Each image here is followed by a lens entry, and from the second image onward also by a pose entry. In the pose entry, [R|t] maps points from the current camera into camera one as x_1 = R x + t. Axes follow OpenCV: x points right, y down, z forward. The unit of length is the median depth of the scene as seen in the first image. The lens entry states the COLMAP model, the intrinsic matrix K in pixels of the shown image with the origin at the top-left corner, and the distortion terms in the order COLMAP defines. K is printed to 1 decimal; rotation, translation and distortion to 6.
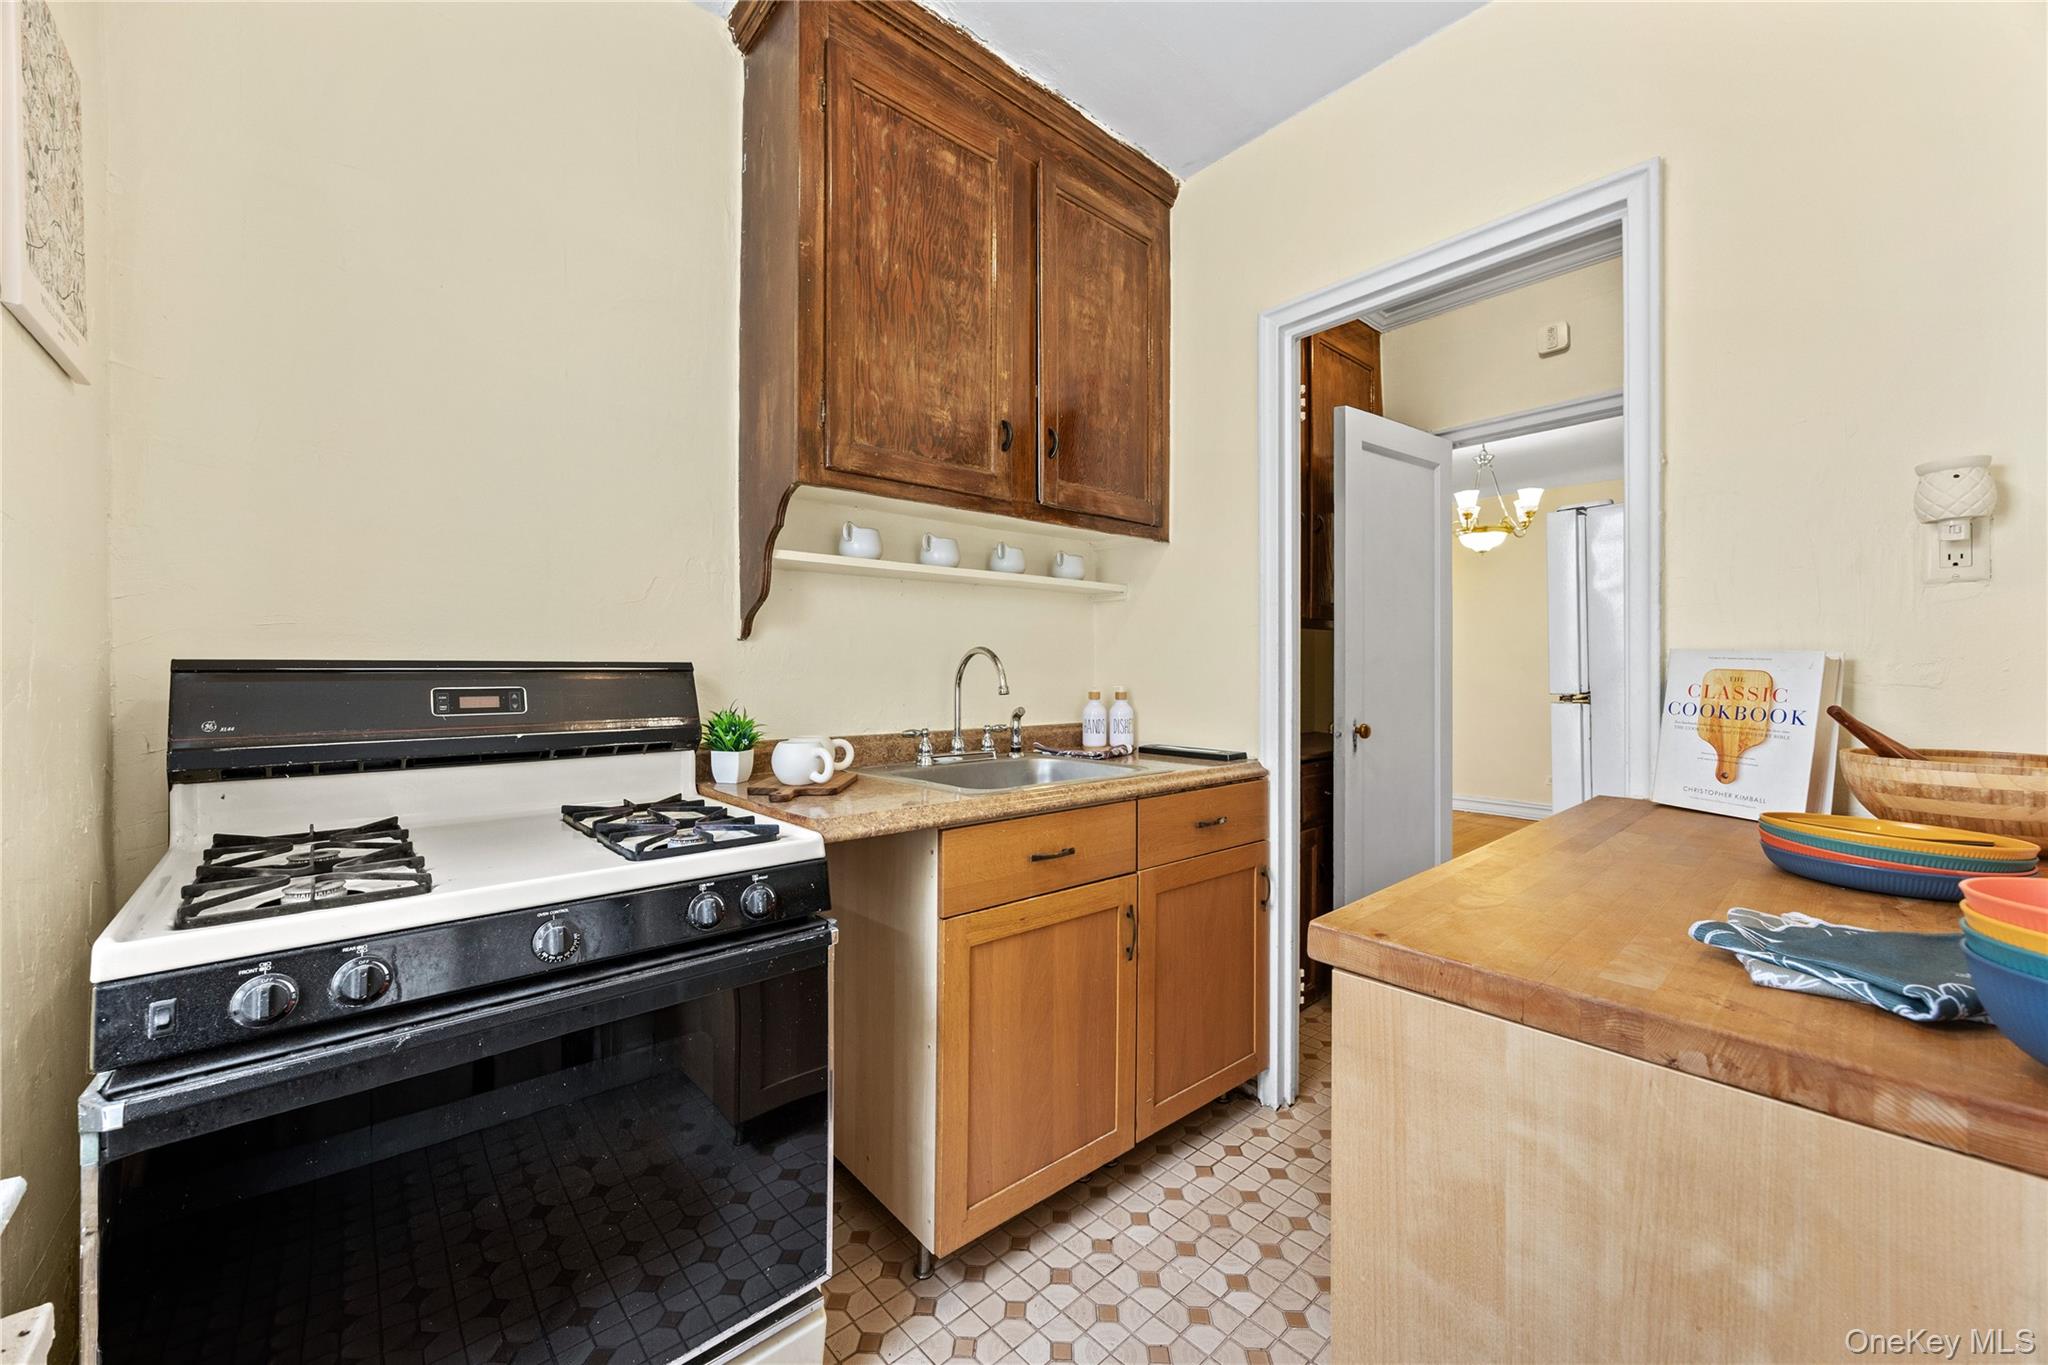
lens RADIAL K [[814.1, 0, 1024.0], [0, 814.1, 682.5], [0, 0, 1]] dist [0.000599, 0.000008]
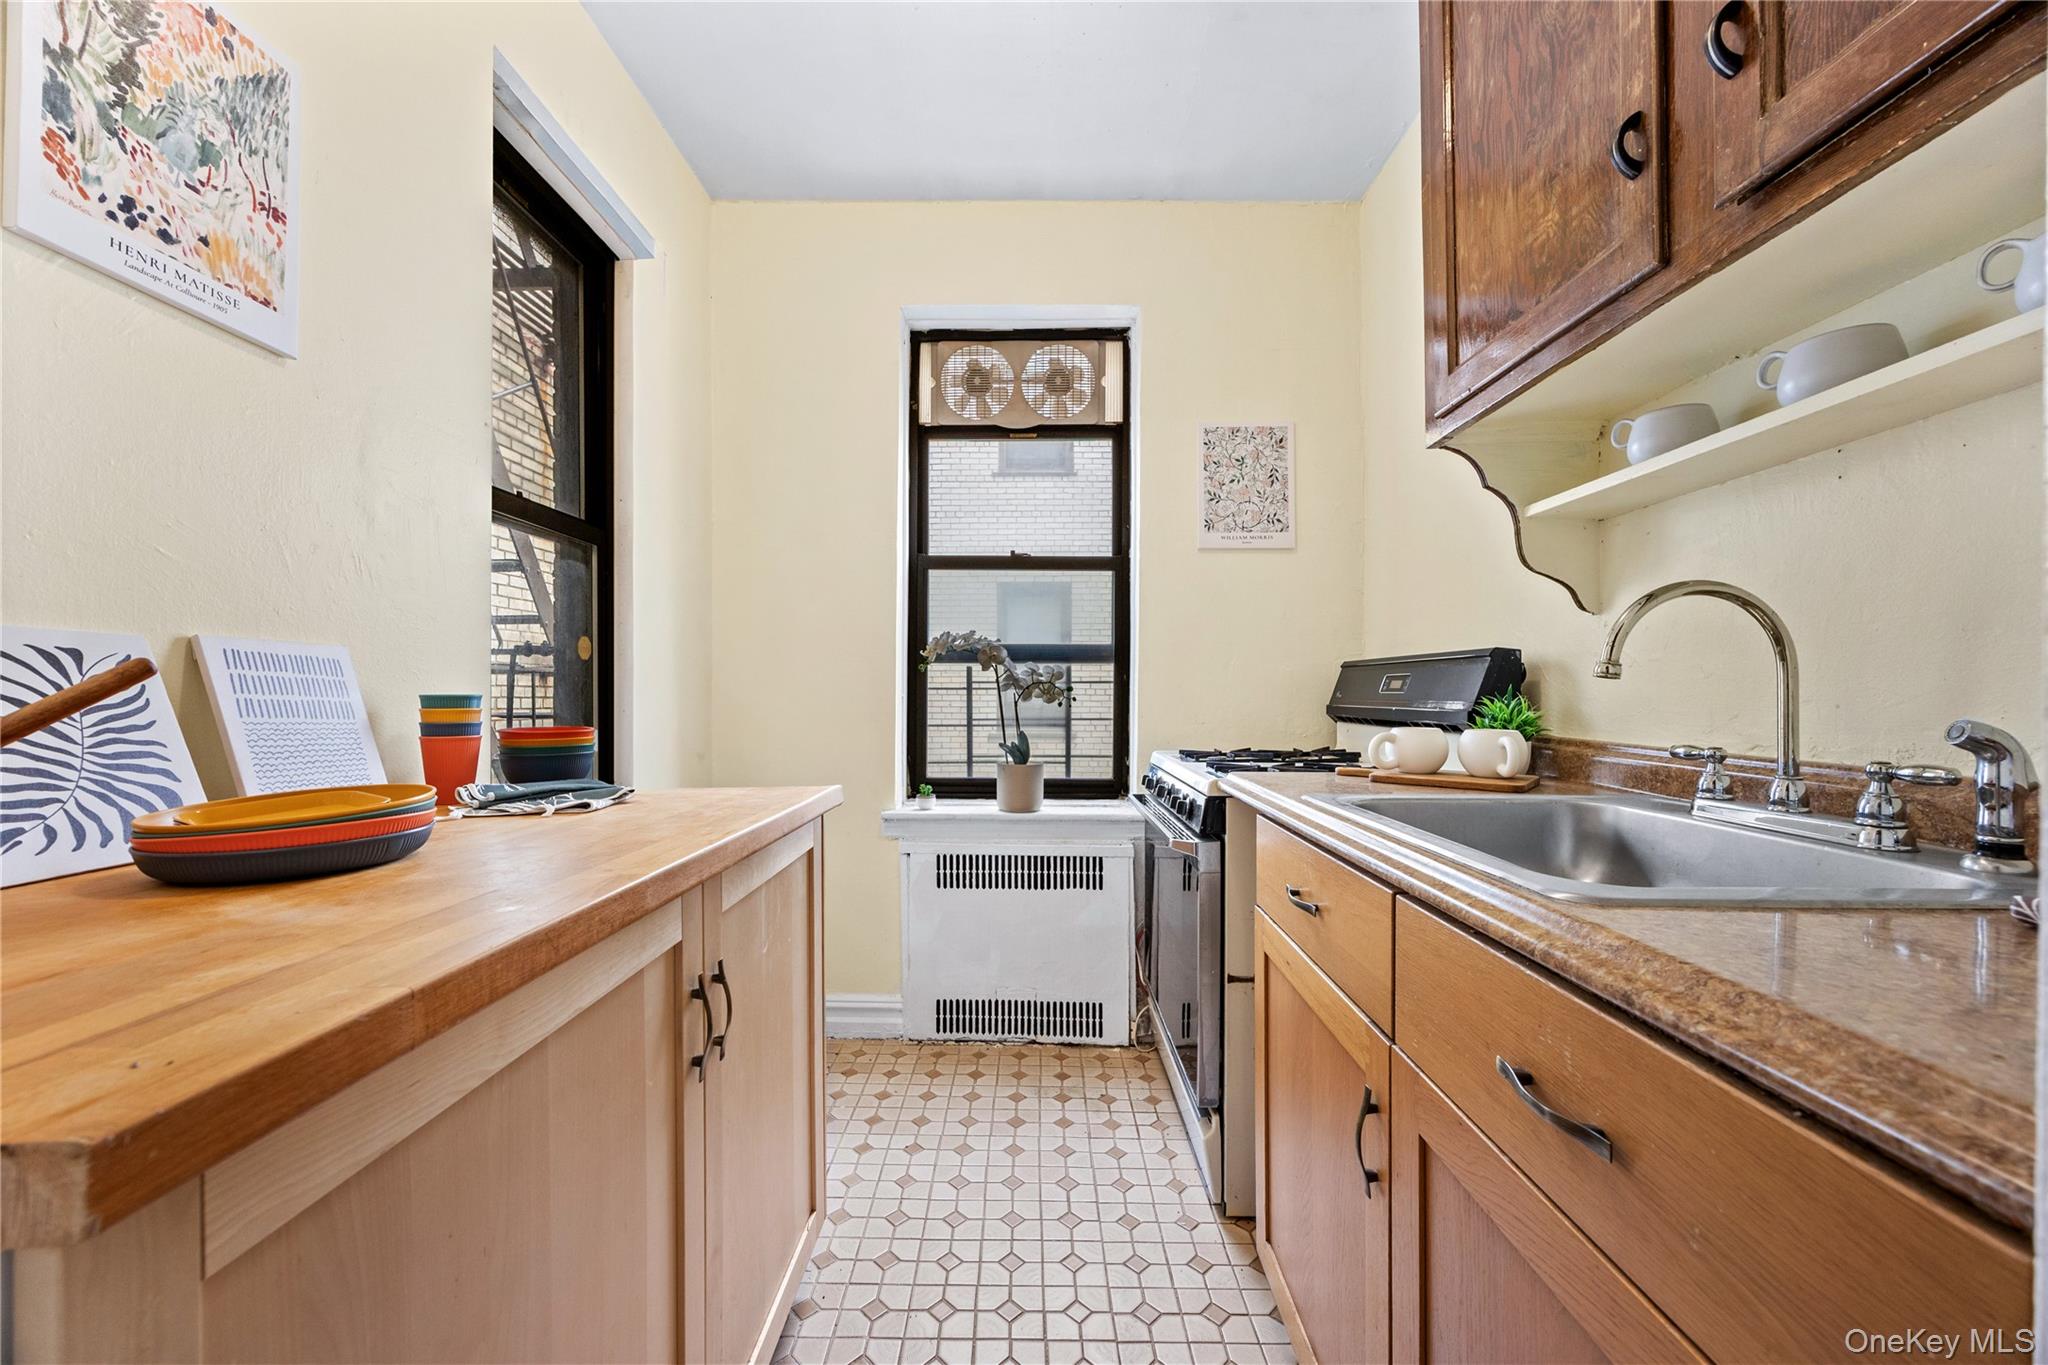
lens RADIAL K [[814.1, 0, 1024.0], [0, 814.1, 682.5], [0, 0, 1]] dist [0.000599, 0.000008]
pose [[-0.667681, -0.005255, -0.744429, 0.651934], [-0.011874, 0.999923, 0.003592, 0.021825], [0.744353, 0.011238, -0.667692, 1.185985]]
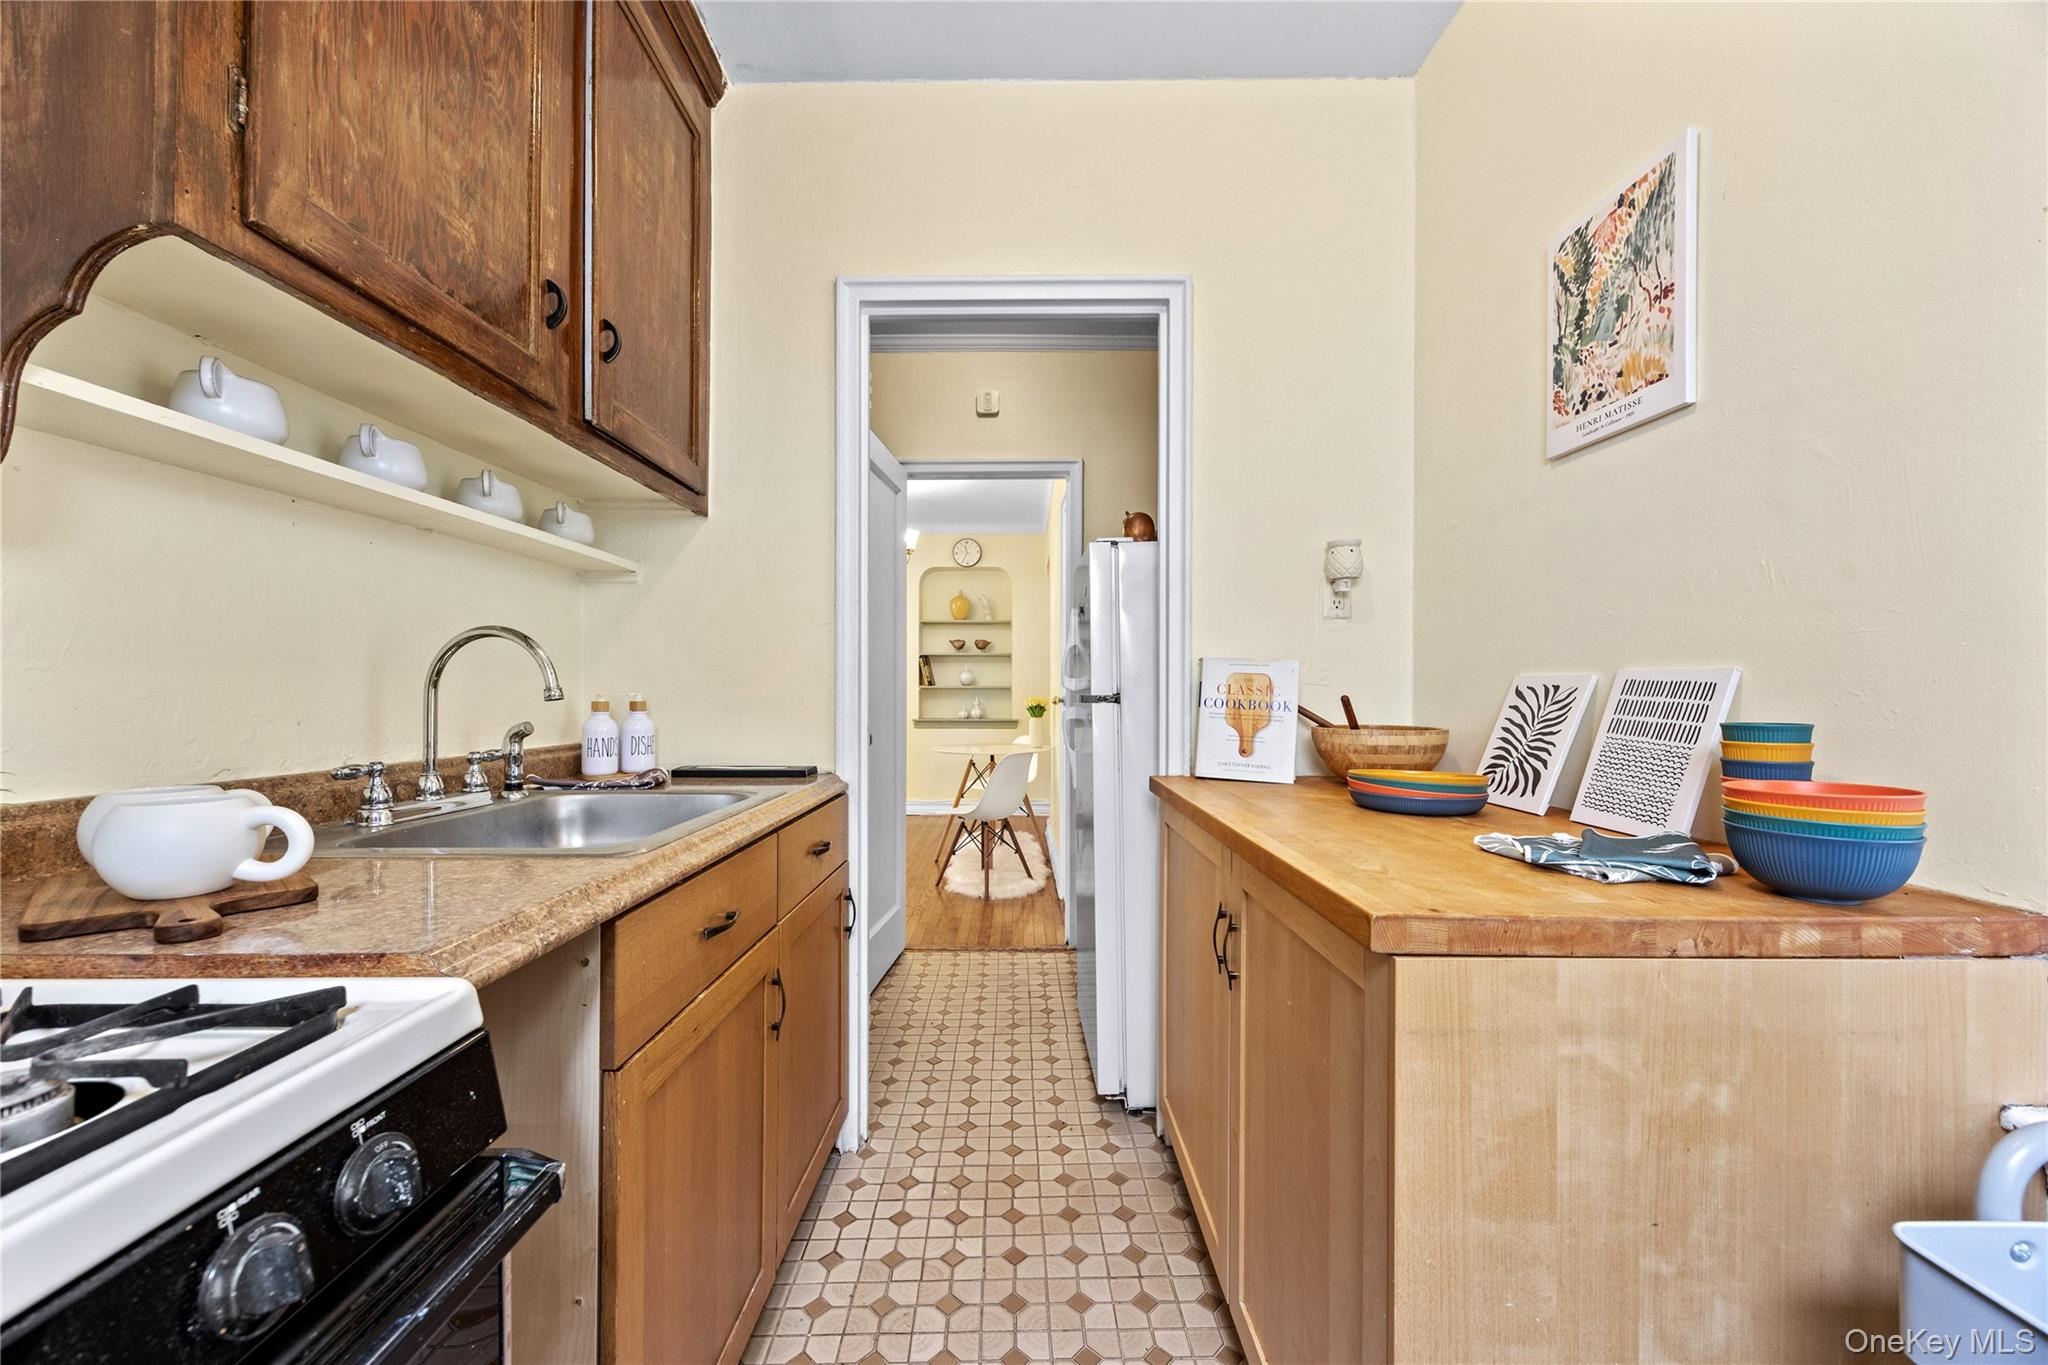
lens RADIAL K [[777.6, 0, 1029.7], [0, 777.6, 699.5], [0, 0, 1]] dist [-0.000354, 0.000370]
pose [[0.651557, -0.005408, 0.758580, -0.278707], [0.009366, 0.999956, -0.000916, 0.020600], [-0.758542, 0.007701, 0.651579, 0.339828]]
